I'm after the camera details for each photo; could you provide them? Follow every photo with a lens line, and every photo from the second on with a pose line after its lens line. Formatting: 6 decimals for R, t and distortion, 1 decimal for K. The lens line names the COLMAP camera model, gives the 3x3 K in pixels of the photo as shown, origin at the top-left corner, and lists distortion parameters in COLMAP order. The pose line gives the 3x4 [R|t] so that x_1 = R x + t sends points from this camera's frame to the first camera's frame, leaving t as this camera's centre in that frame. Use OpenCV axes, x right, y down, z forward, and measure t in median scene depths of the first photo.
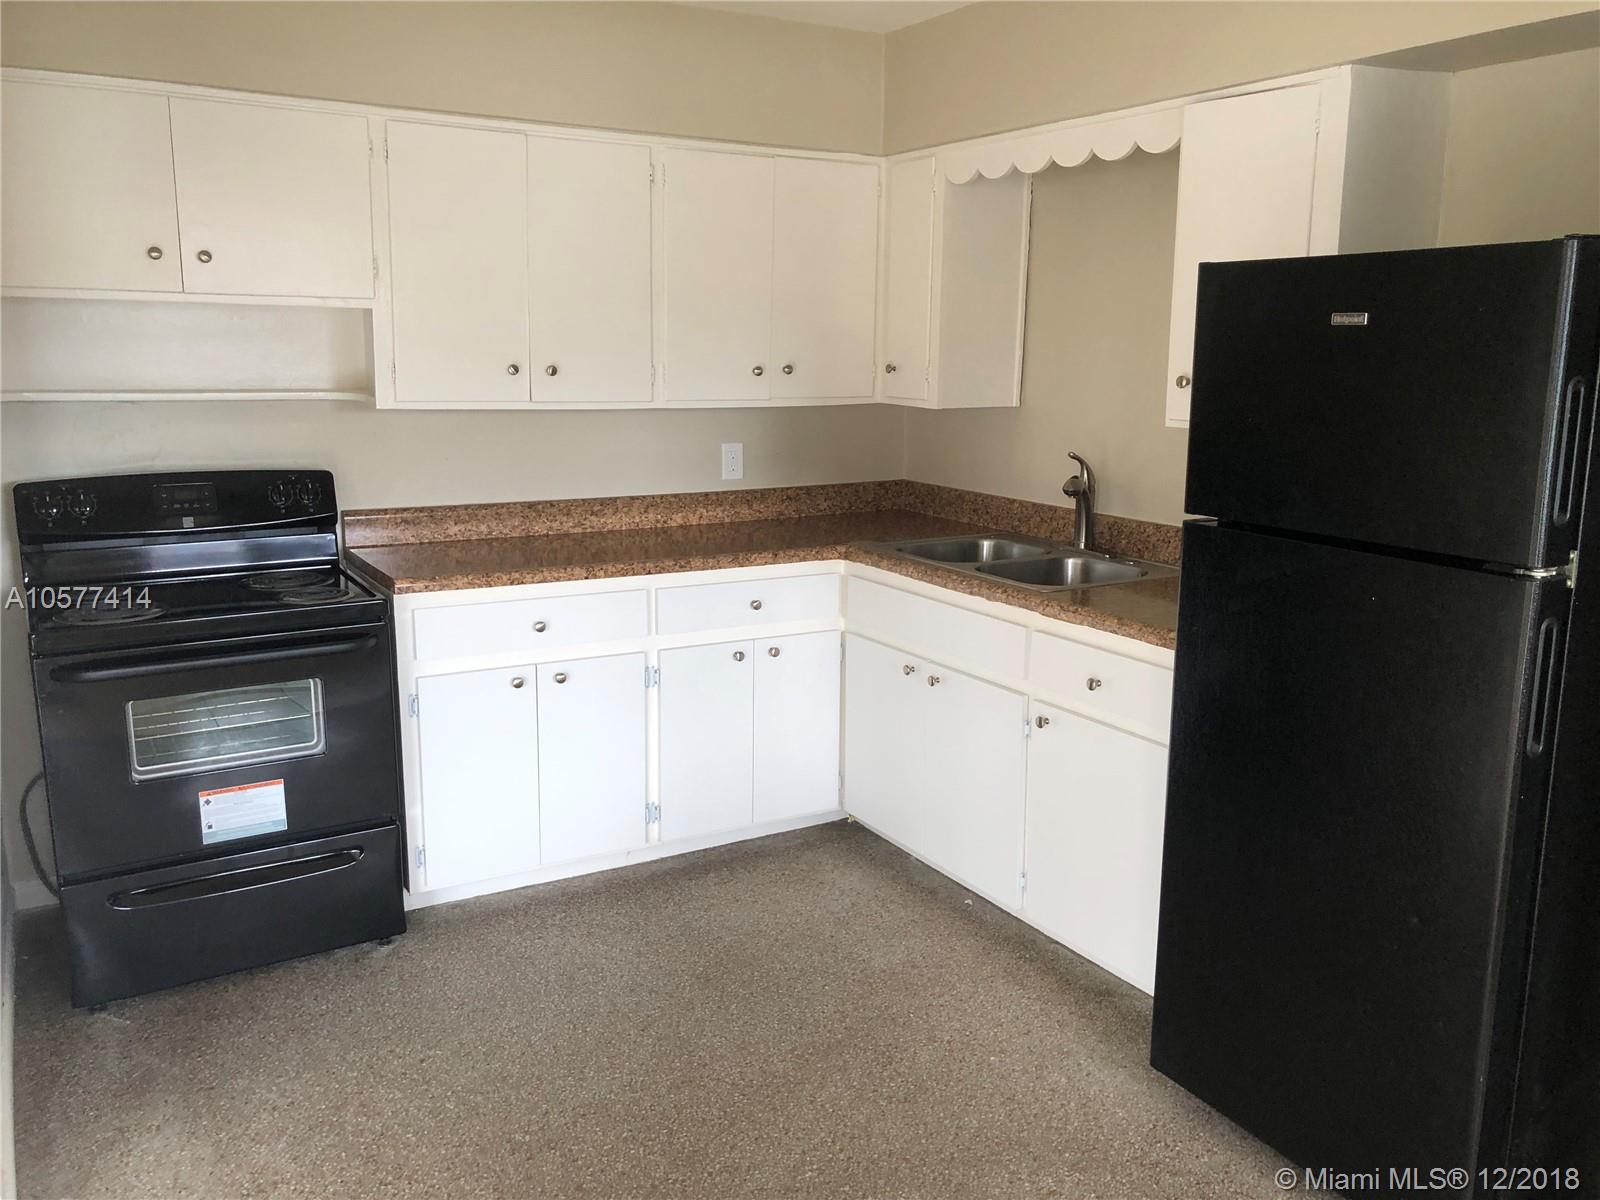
lens RADIAL K [[1313.3, 0, 800.0], [0, 1313.3, 600.0], [0, 0, 1]] dist [0.090492, -0.190763]
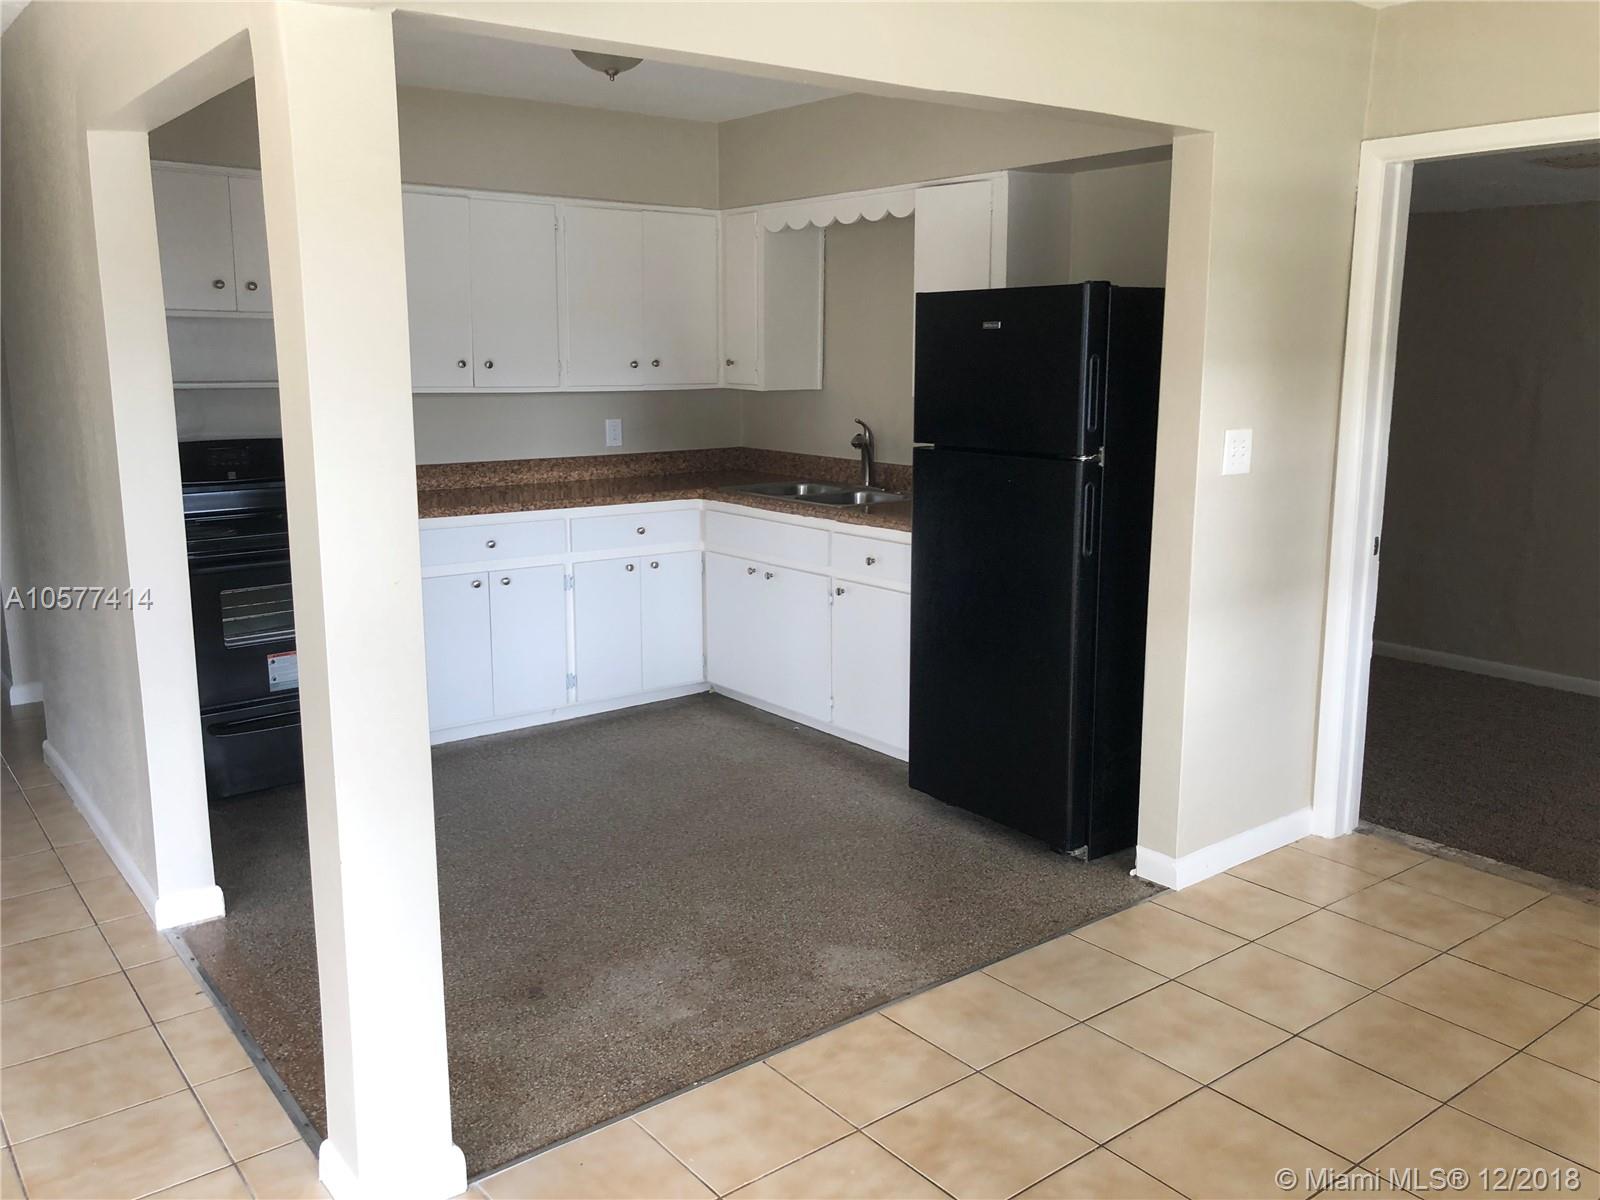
lens RADIAL K [[1313.3, 0, 800.0], [0, 1313.3, 600.0], [0, 0, 1]] dist [0.090492, -0.190763]
pose [[0.991214, -0.033190, 0.128037, -0.047668], [0.033922, 0.999418, -0.003538, 0.089354], [-0.127845, 0.007850, 0.991763, -0.418389]]
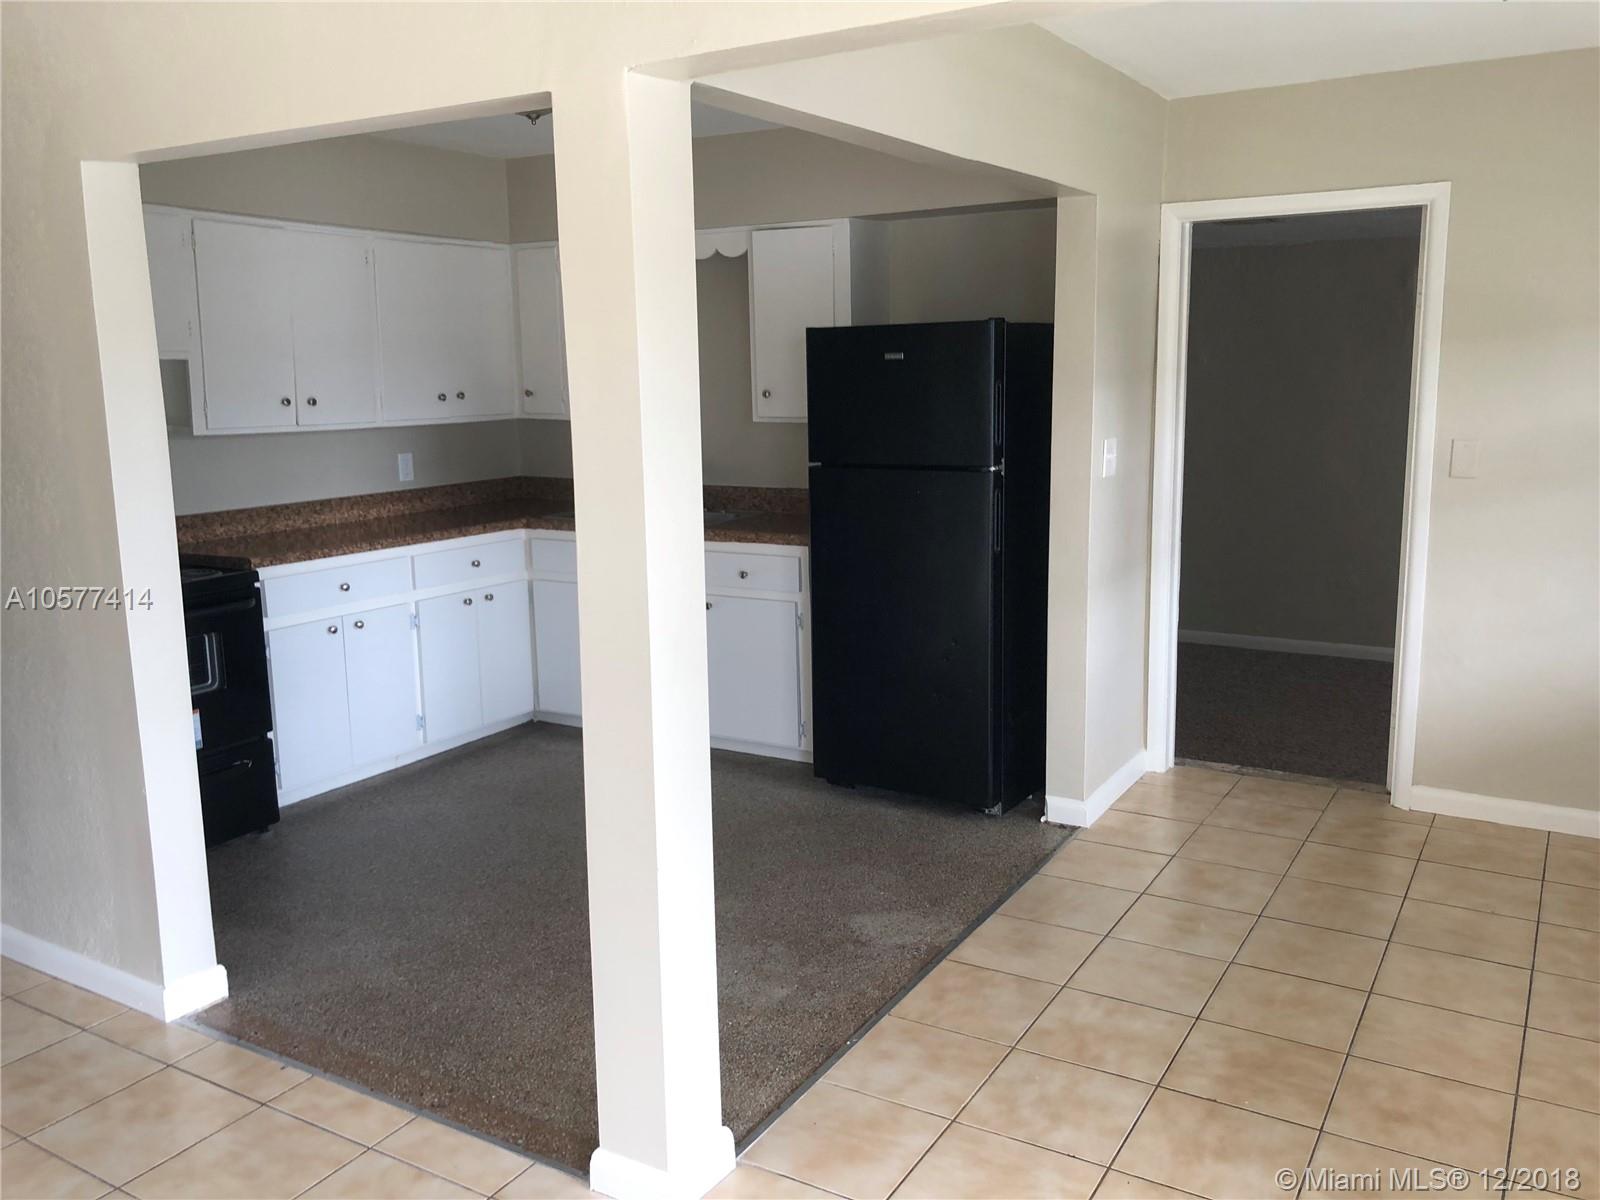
lens RADIAL K [[1312.7, 0, 800.0], [0, 1312.7, 600.0], [0, 0, 1]] dist [0.062583, -0.159046]
pose [[0.875847, -0.107600, 0.470441, -0.397348], [0.118027, 0.992983, 0.007380, 0.072962], [-0.467934, 0.049061, 0.882400, -0.395917]]
